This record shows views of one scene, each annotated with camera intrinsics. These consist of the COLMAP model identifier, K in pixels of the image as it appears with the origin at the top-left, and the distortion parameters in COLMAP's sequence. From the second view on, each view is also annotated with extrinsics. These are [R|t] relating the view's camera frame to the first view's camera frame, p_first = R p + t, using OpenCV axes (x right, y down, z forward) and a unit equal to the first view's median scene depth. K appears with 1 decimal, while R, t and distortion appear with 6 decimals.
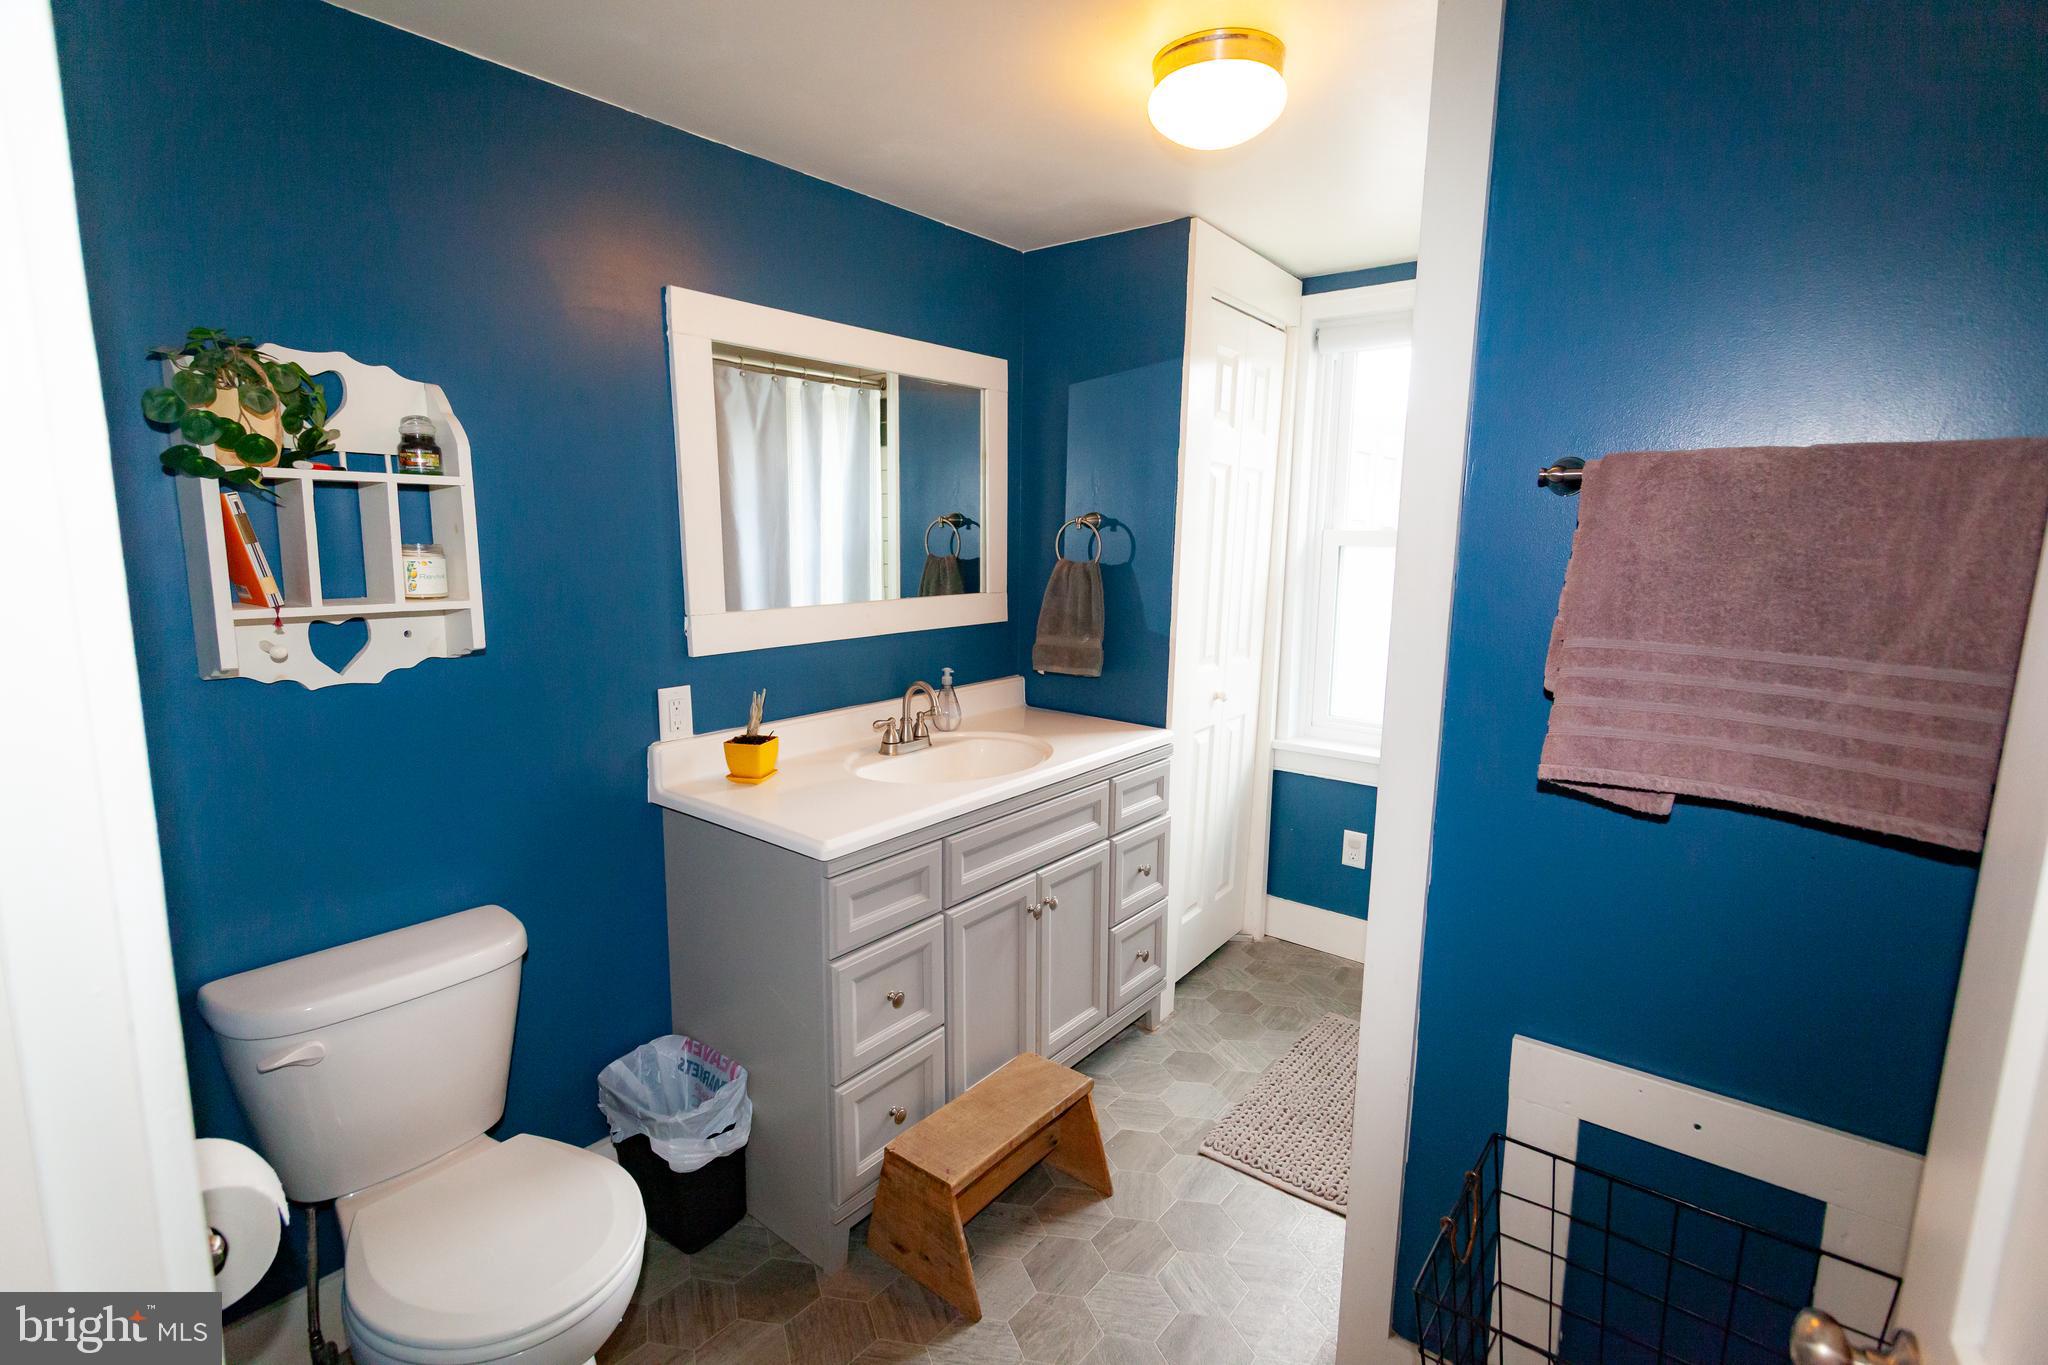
lens RADIAL K [[947.3, 0, 1016.7], [0, 947.3, 684.5], [0, 0, 1]] dist [0.017375, -0.007138]
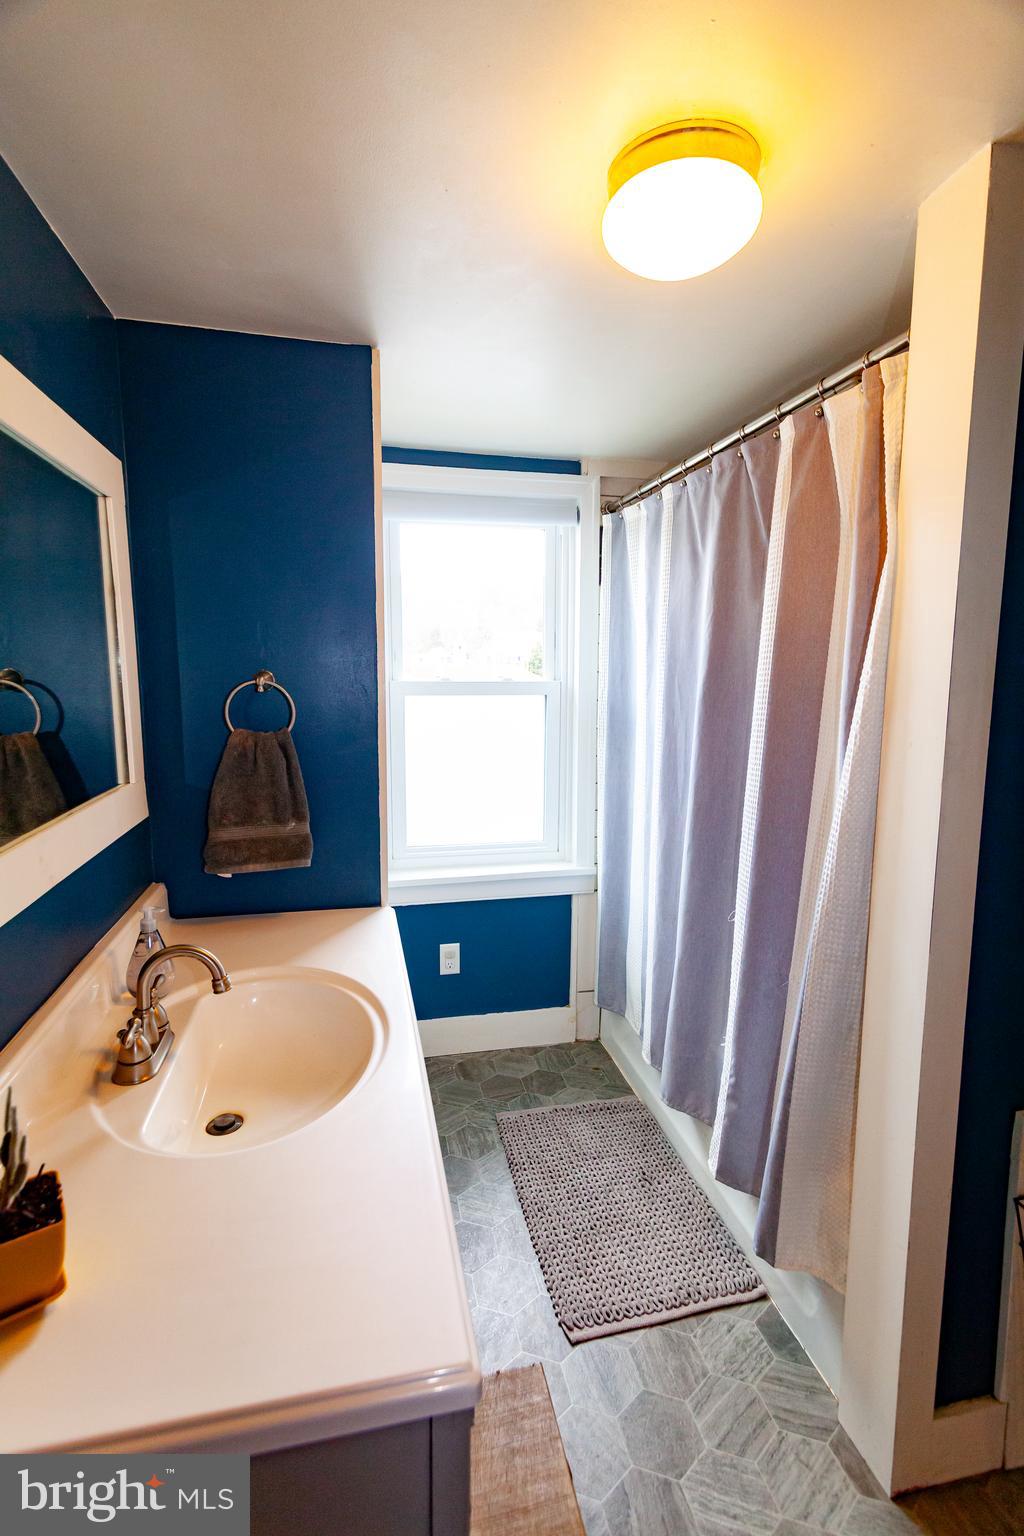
lens RADIAL K [[710.5, 0, 508.5], [0, 710.5, 763.4], [0, 0, 1]] dist [0.017375, -0.007138]
pose [[0.623885, -0.112605, 0.773362, -0.365108], [0.131251, 0.990607, 0.038354, -0.129512], [-0.770416, 0.077576, 0.632804, 0.596179]]
